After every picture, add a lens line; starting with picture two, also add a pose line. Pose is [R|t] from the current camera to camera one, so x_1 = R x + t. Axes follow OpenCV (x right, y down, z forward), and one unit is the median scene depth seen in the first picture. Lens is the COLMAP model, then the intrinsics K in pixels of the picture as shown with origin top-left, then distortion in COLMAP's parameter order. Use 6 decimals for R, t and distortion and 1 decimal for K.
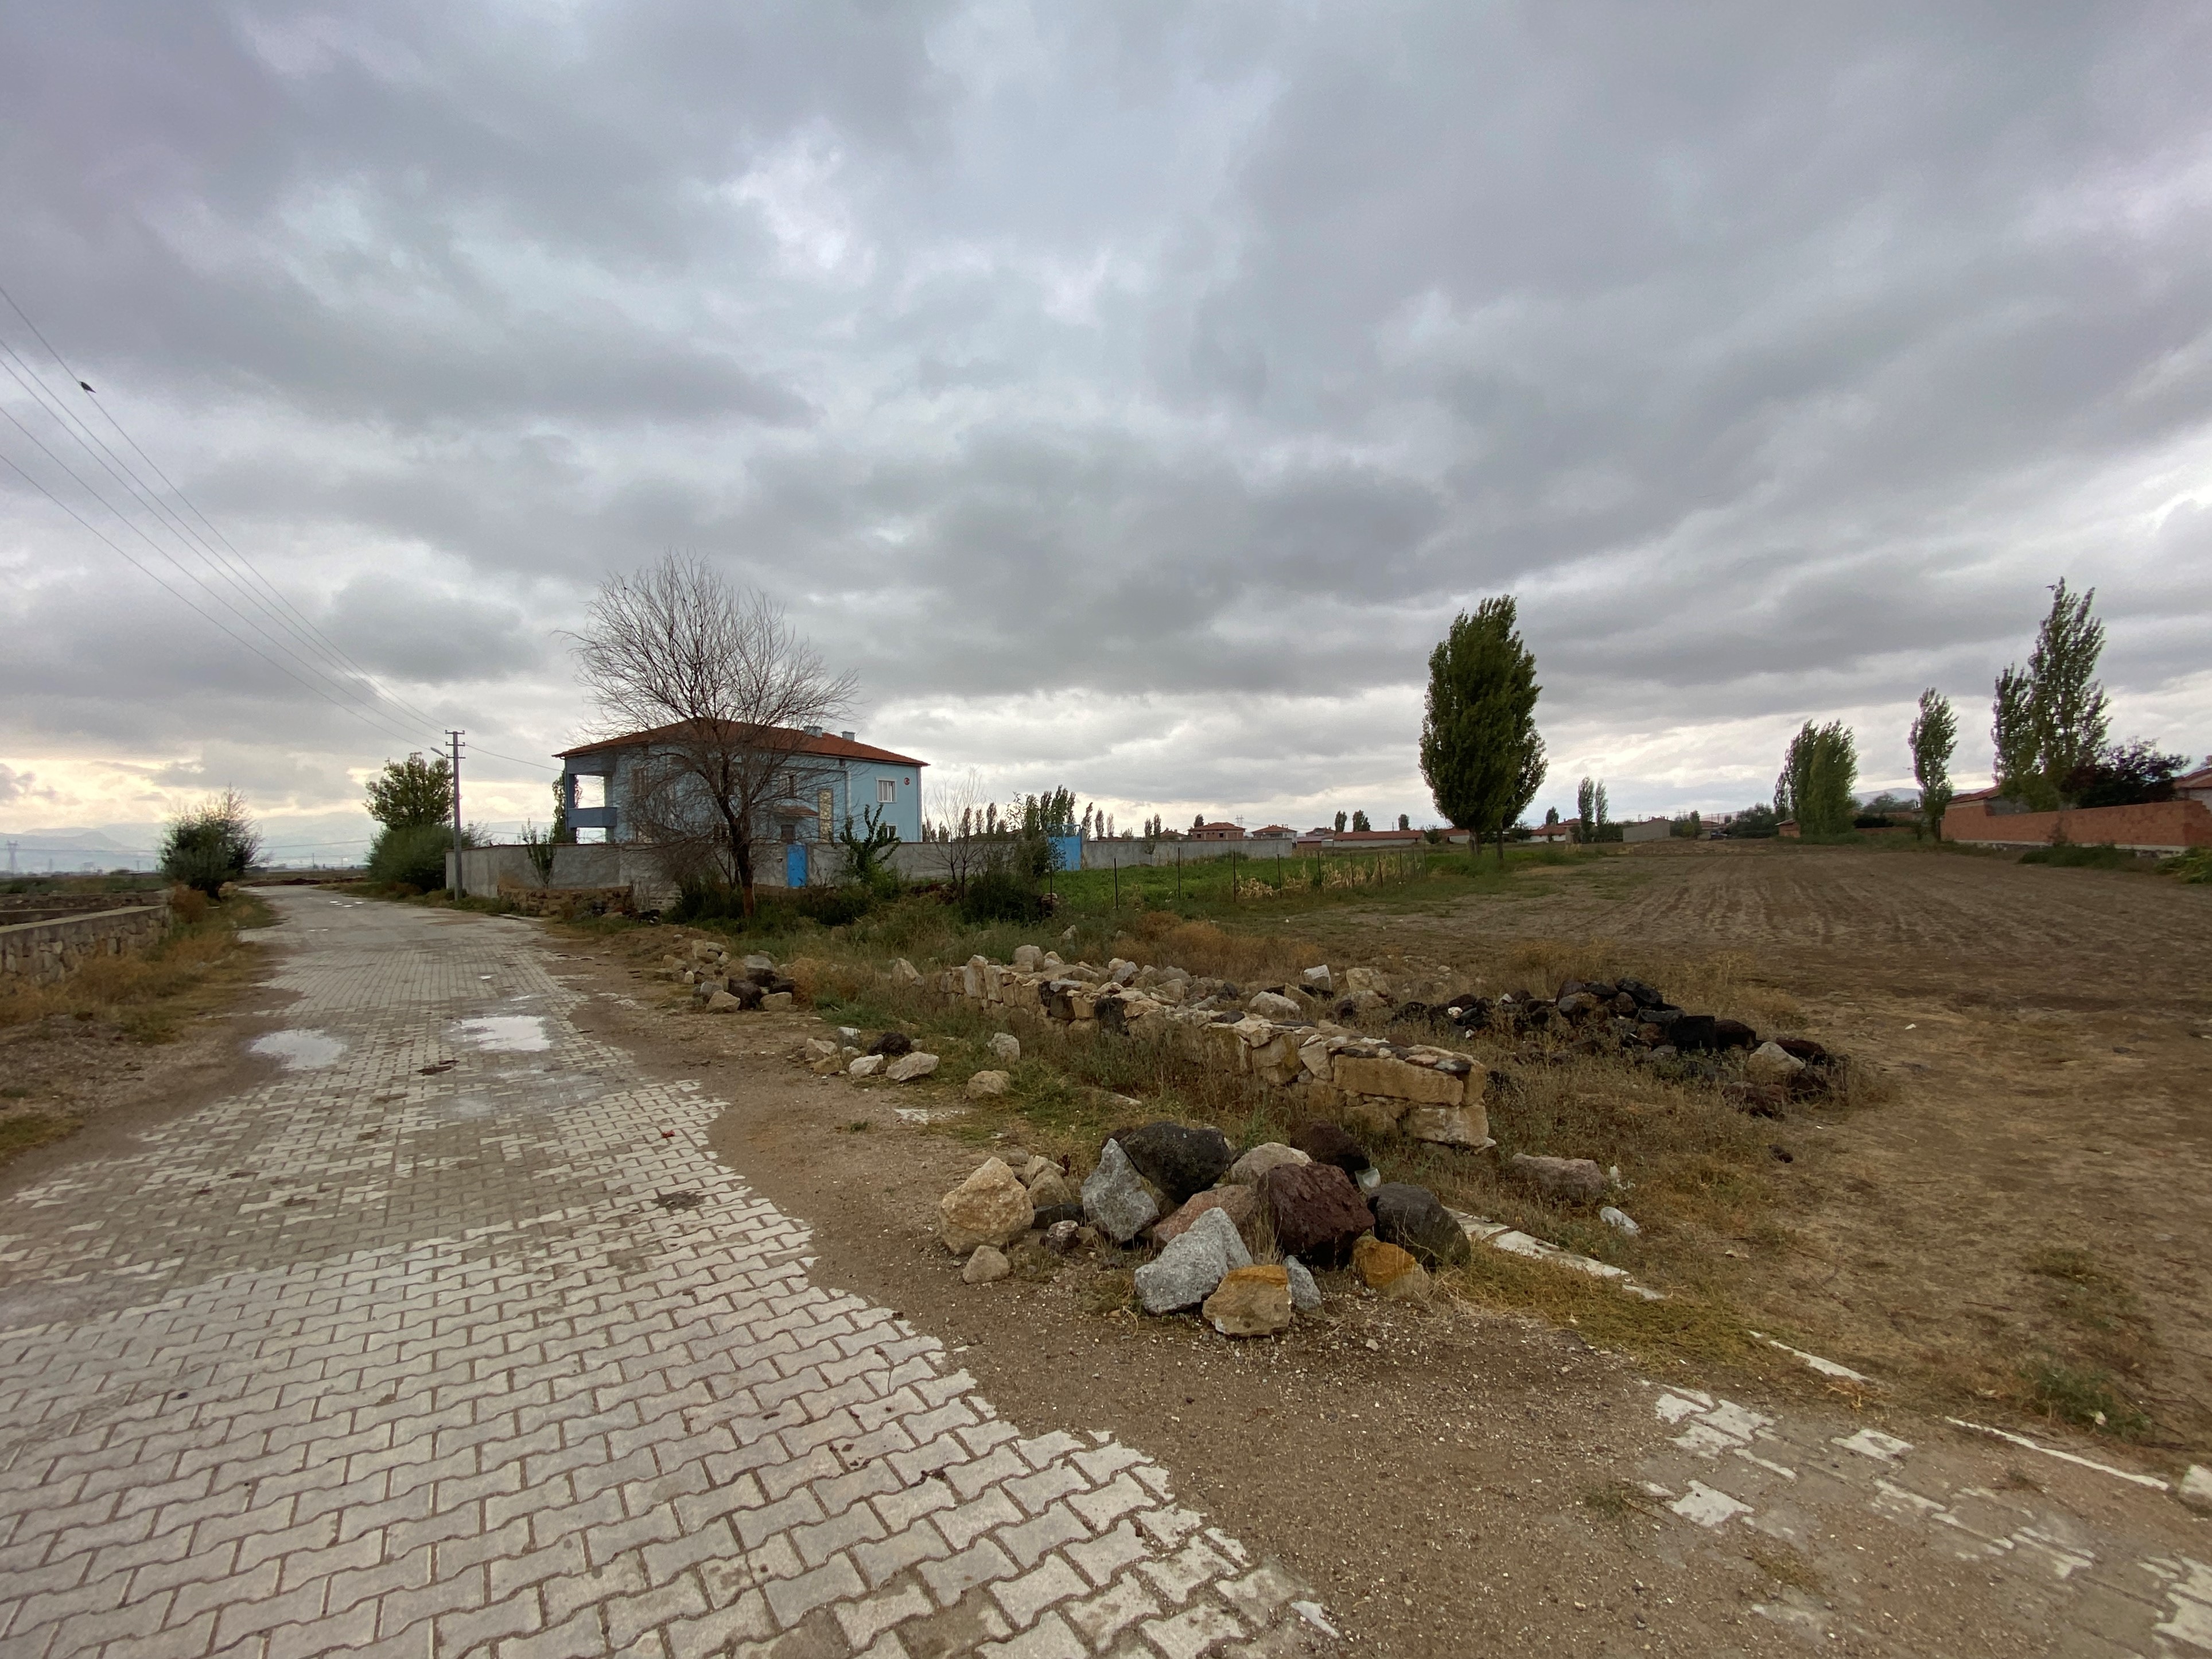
lens RADIAL K [[968.7, 0, 1073.2], [0, 968.7, 827.7], [0, 0, 1]] dist [0.018335, -0.020935]
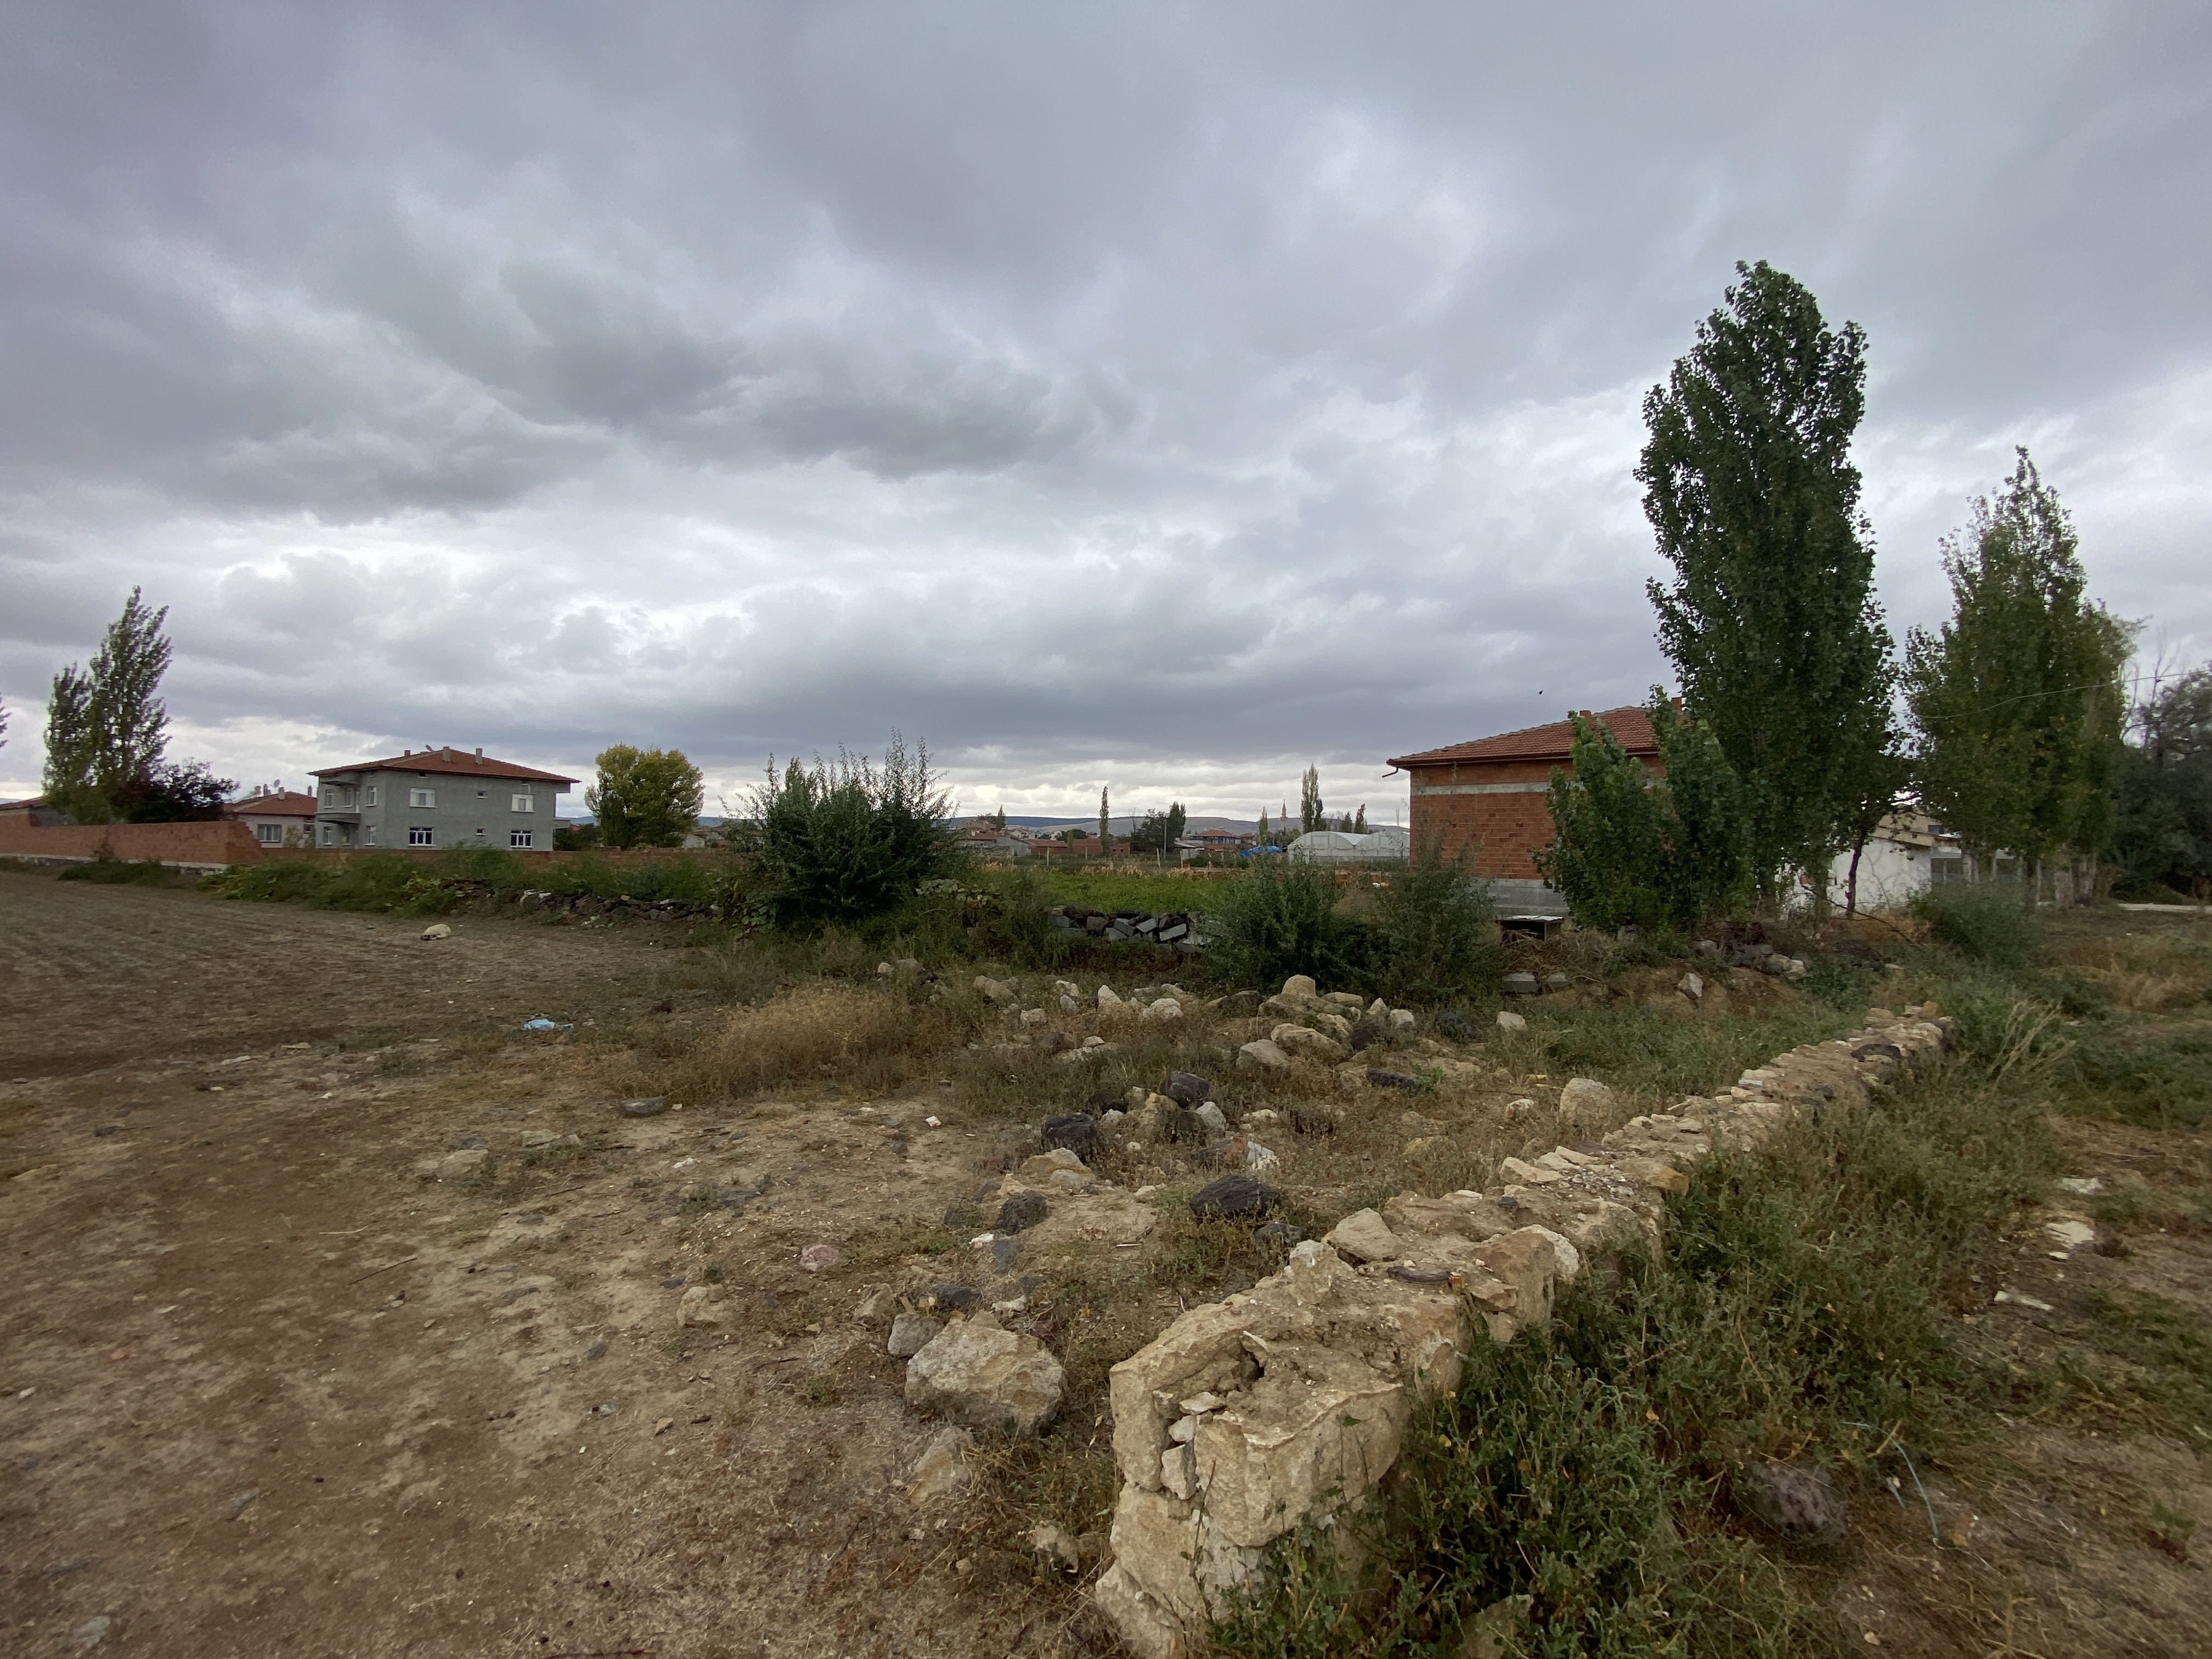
lens RADIAL K [[886.9, 0, 1107.0], [0, 886.9, 838.0], [0, 0, 1]] dist [0.009932, -0.017981]
pose [[-0.069973, 0.046204, 0.996478, 0.087802], [-0.034362, 0.998222, -0.048697, 0.002901], [-0.996957, -0.037648, -0.068261, 0.068859]]
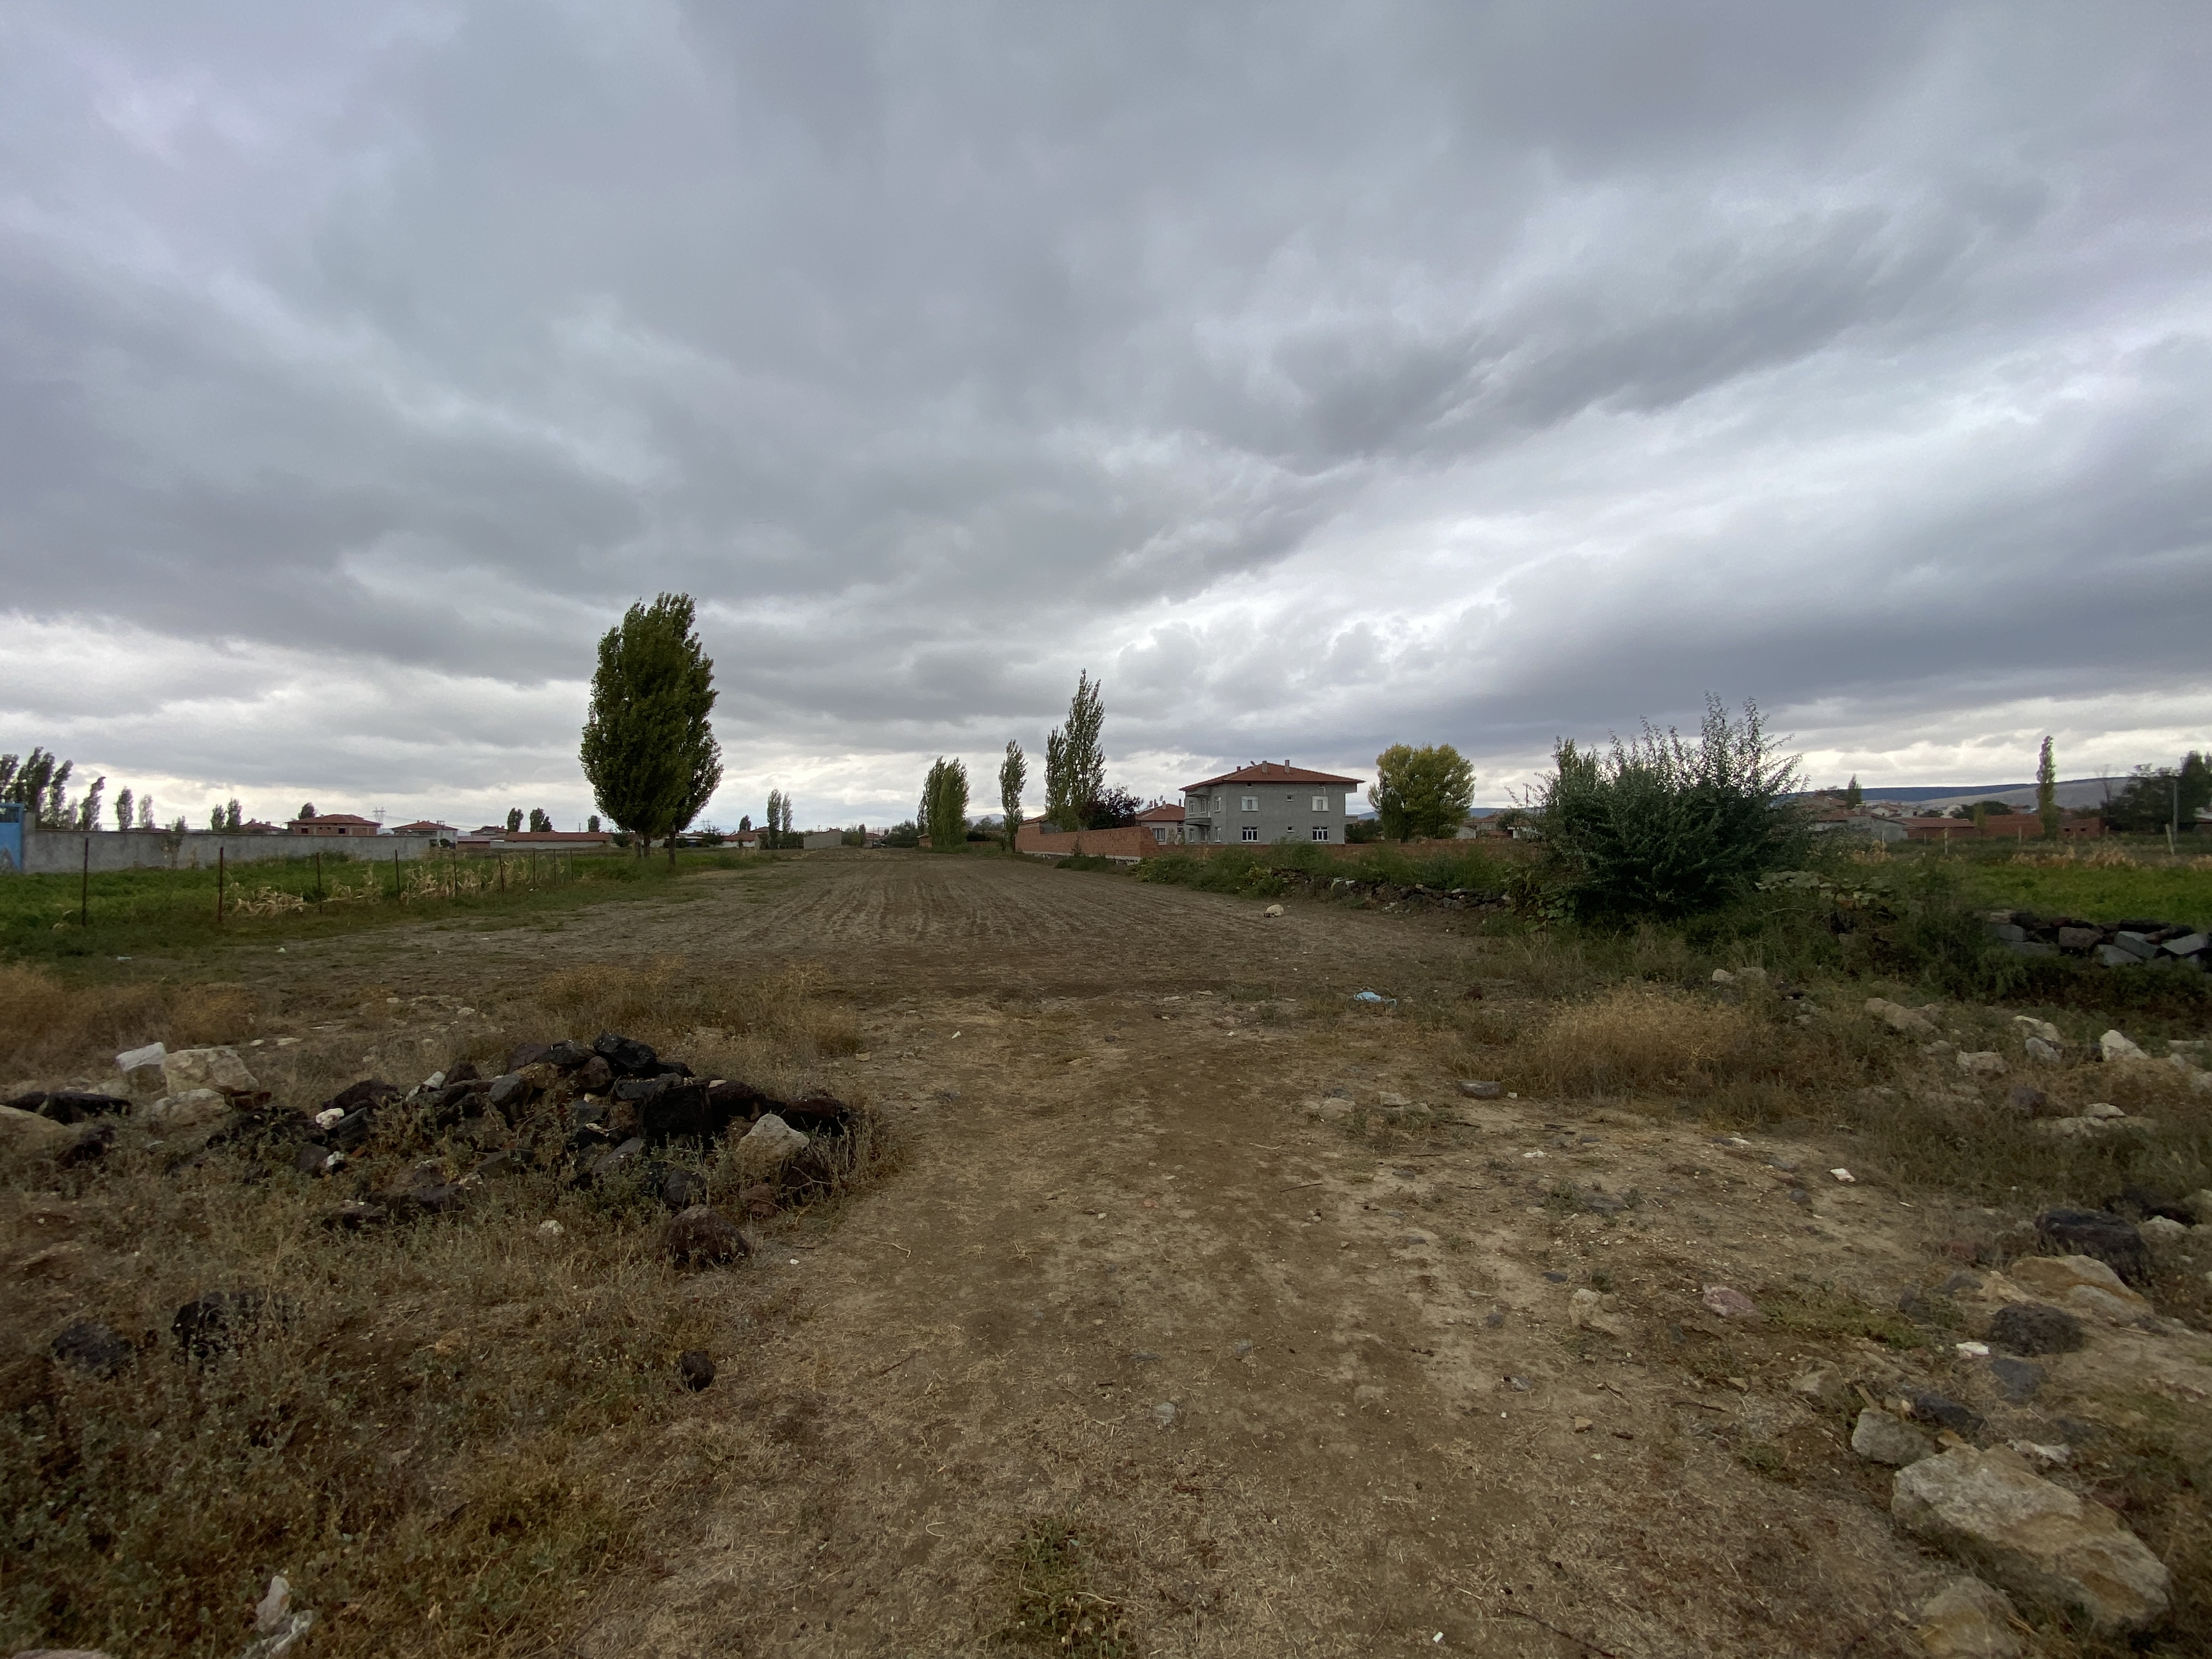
lens RADIAL K [[885.3, 0, 1098.3], [0, 885.3, 836.3], [0, 0, 1]] dist [0.016092, -0.021330]
pose [[0.683718, 0.029304, 0.729158, 0.084526], [-0.030202, 0.999474, -0.011848, 0.003475], [-0.729122, -0.013921, 0.684243, 0.080164]]
